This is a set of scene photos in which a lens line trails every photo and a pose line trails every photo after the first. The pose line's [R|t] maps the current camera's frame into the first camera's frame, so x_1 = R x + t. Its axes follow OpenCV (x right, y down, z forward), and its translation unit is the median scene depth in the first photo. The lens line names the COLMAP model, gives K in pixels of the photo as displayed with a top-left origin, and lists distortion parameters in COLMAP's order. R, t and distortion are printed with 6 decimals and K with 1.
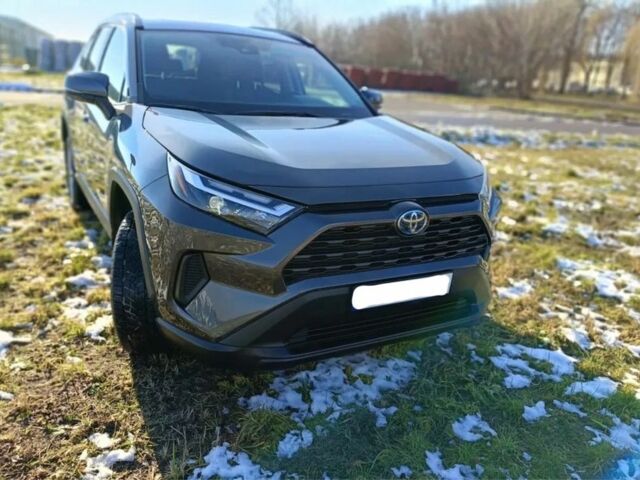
lens RADIAL K [[527.8, 0, 320.0], [0, 527.8, 240.0], [0, 0, 1]] dist [0.074535, -0.162933]
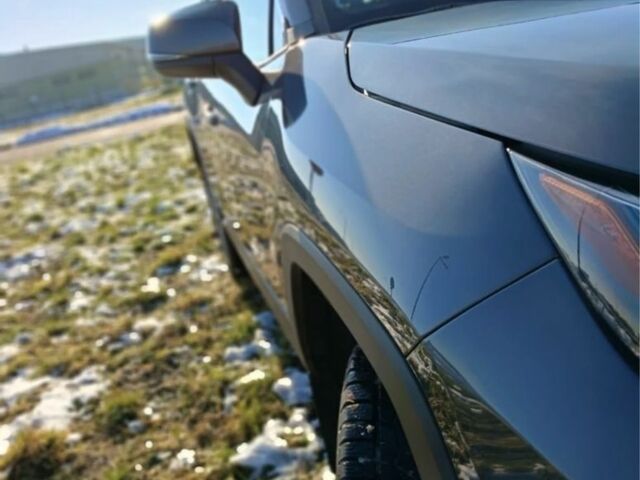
lens RADIAL K [[656.3, 0, 320.5], [0, 656.3, 217.7], [0, 0, 1]] dist [0.058638, -0.004978]
pose [[0.932075, -0.188213, -0.309536, -0.157198], [0.179517, 0.982124, -0.056619, -0.076086], [0.314660, -0.002793, 0.949200, 0.403070]]
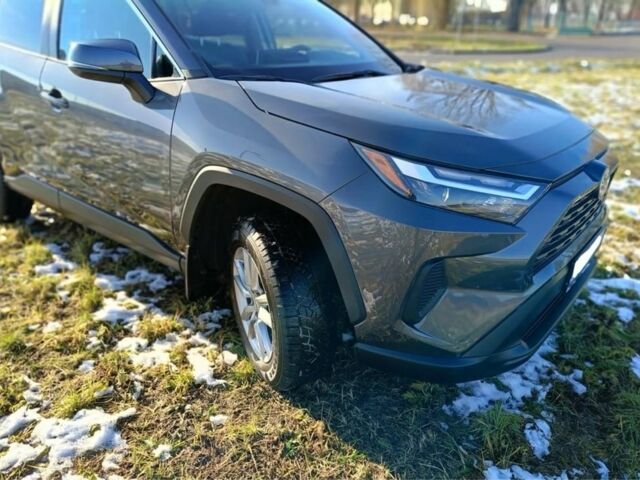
lens RADIAL K [[527.8, 0, 320.0], [0, 527.8, 240.0], [0, 0, 1]] dist [0.074535, -0.162933]
pose [[0.926739, -0.184836, 0.327093, -0.351529], [0.150967, 0.980437, 0.126304, -0.072314], [-0.344039, -0.067671, 0.936513, 0.154108]]
